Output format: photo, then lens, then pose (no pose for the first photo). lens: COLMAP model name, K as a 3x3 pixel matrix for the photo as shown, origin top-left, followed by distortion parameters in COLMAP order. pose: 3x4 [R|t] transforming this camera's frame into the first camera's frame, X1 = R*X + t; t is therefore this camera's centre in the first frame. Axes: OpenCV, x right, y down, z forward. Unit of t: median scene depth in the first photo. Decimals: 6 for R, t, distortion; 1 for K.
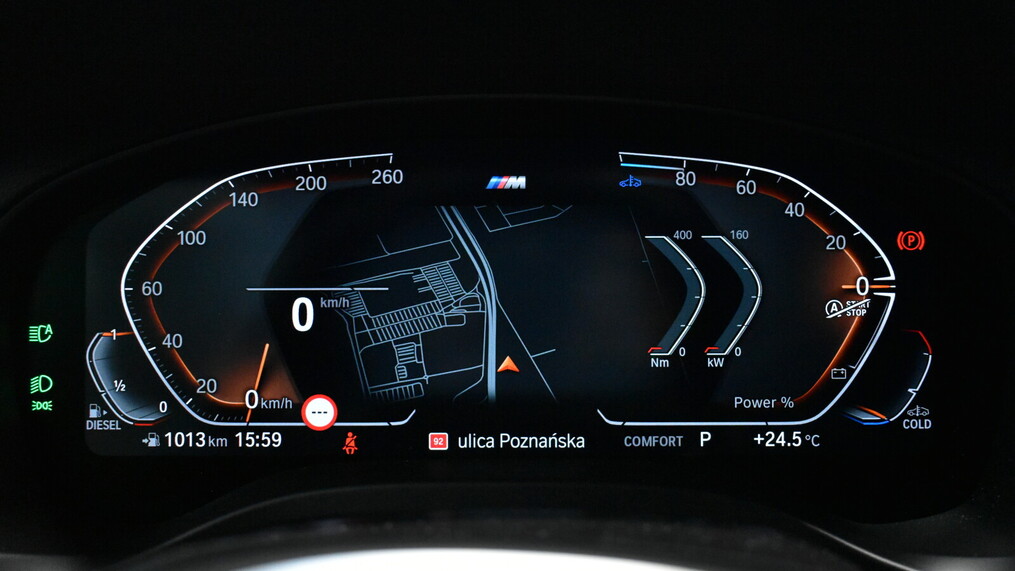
lens RADIAL K [[966.1, 0, 510.4], [0, 966.1, 283.0], [0, 0, 1]] dist [-0.015919, 0.000000]
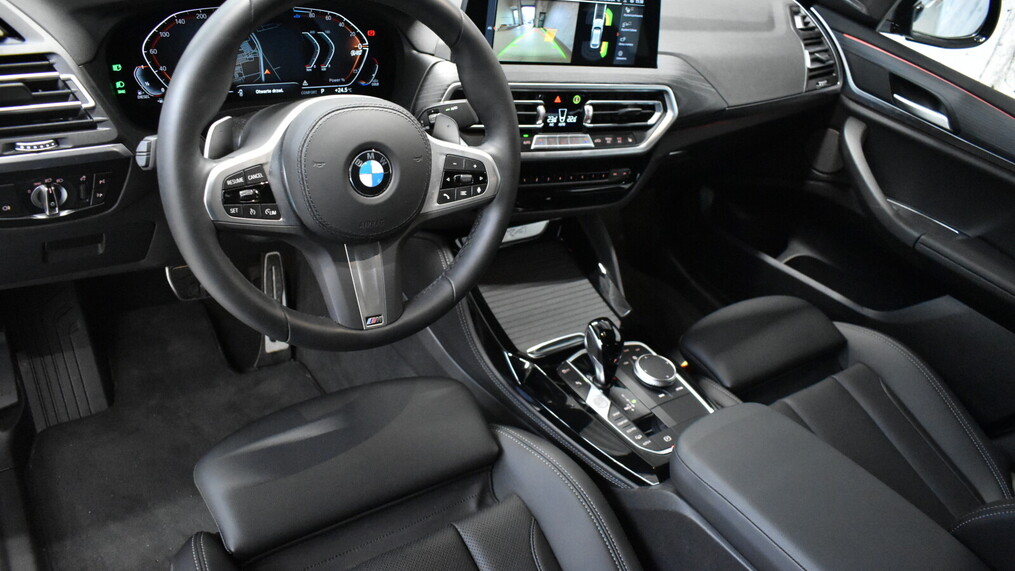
lens RADIAL K [[766.8, 0, 504.7], [0, 766.8, 283.6], [0, 0, 1]] dist [-0.021466, 0.009185]
pose [[0.805711, -0.190437, 0.560859, -0.990874], [-0.001818, 0.946104, 0.323858, -0.085417], [-0.592305, -0.261956, 0.761941, -1.773158]]
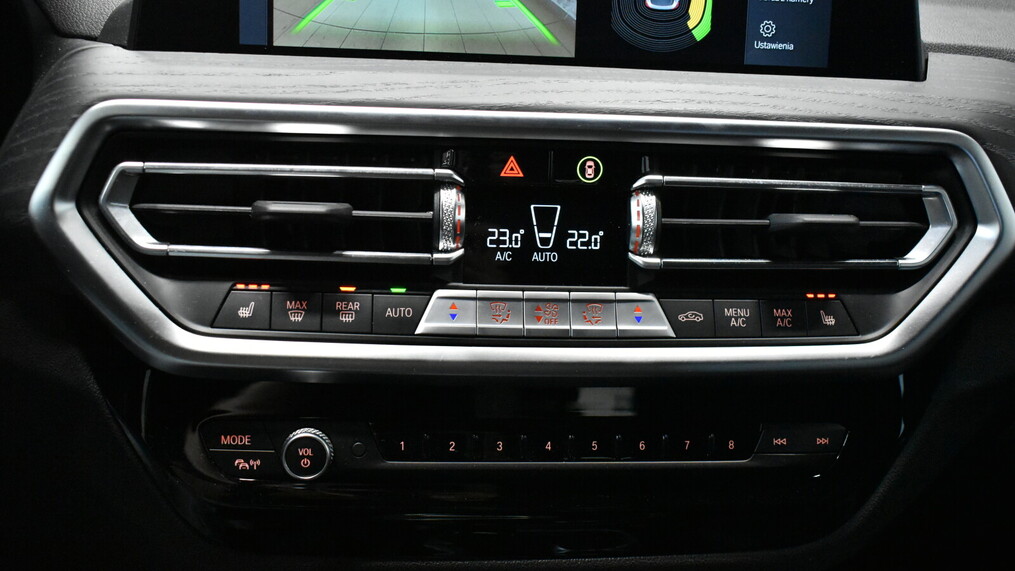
lens RADIAL K [[1064.3, 0, 508.3], [0, 1064.3, 282.9], [0, 0, 1]] dist [-0.028992, 0.000000]
pose [[0.968527, -0.024148, 0.247735, 0.767946], [0.028563, 0.999491, -0.014240, 0.371456], [-0.247265, 0.020867, 0.968723, -0.529511]]
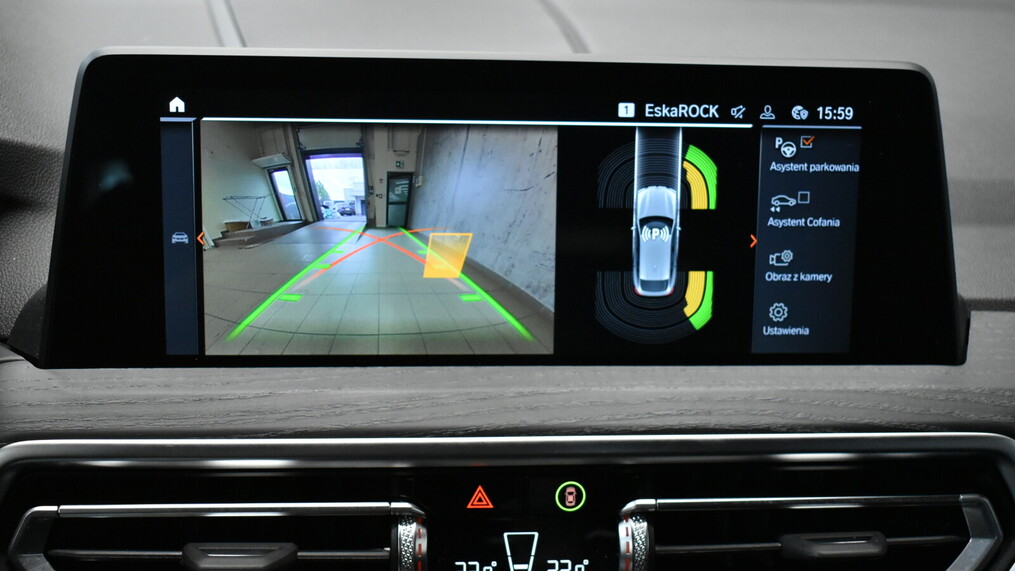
lens RADIAL K [[1192.6, 0, 509.2], [0, 1192.6, 277.0], [0, 0, 1]] dist [-0.024519, 0.000000]
pose [[0.974170, -0.039426, 0.222347, 0.853271], [0.042307, 0.999071, -0.008210, 0.001859], [-0.221817, 0.017405, 0.974933, -0.517738]]
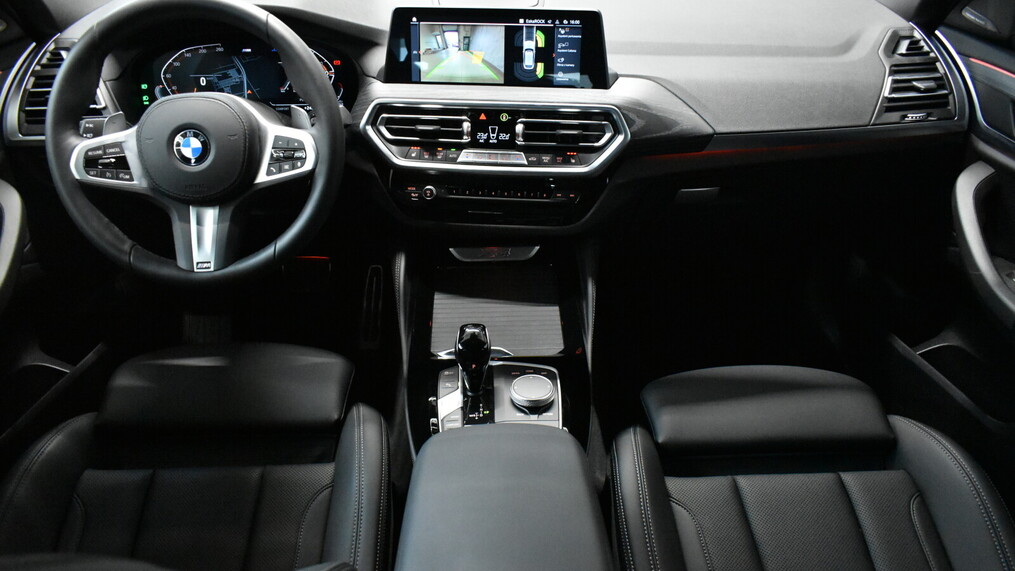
lens RADIAL K [[766.8, 0, 506.2], [0, 766.8, 280.3], [0, 0, 1]] dist [-0.021466, 0.009185]
pose [[0.999431, -0.016236, 0.029574, 1.078418], [0.010501, 0.982750, 0.184640, 0.302424], [-0.032061, -0.184224, 0.982361, -2.714883]]
